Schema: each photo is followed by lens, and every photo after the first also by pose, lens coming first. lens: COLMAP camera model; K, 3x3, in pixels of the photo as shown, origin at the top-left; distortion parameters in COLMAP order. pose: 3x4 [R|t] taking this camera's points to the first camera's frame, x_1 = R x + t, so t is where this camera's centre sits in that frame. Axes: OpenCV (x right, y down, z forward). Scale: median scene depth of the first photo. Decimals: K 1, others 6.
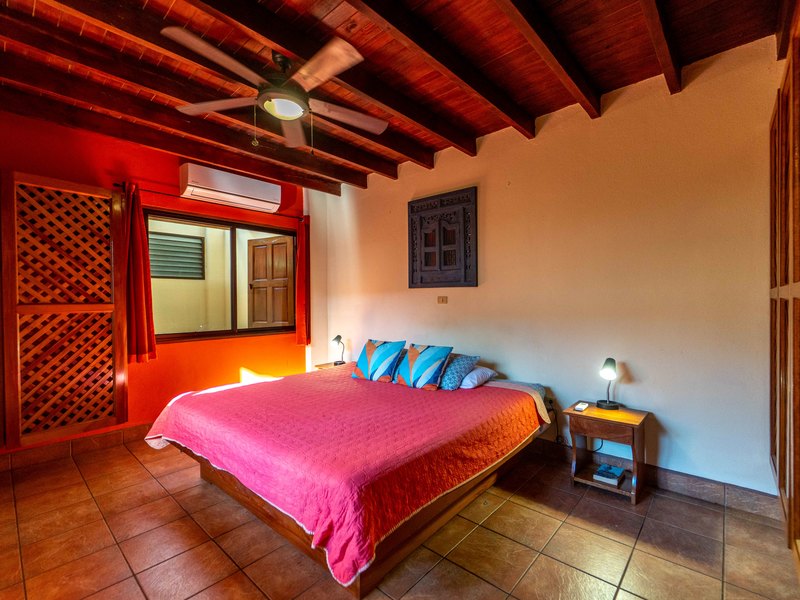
lens RADIAL K [[363.8, 0, 407.9], [0, 363.8, 303.3], [0, 0, 1]] dist [0.001097, -0.000605]
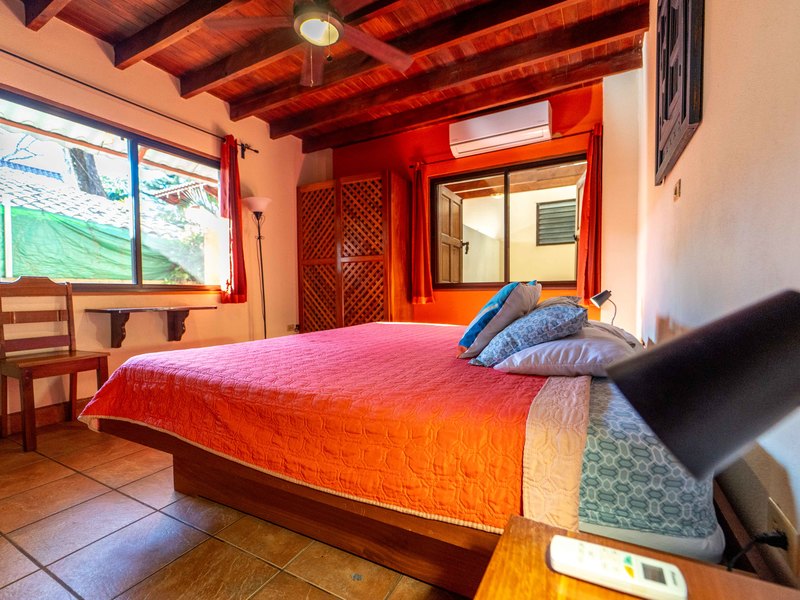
lens RADIAL K [[363.8, 0, 407.9], [0, 363.8, 303.3], [0, 0, 1]] dist [0.001097, -0.000605]
pose [[0.225918, 0.046582, -0.973032, 0.591670], [0.006410, 0.998763, 0.049302, 0.122413], [0.974125, -0.017376, 0.225340, 0.811323]]
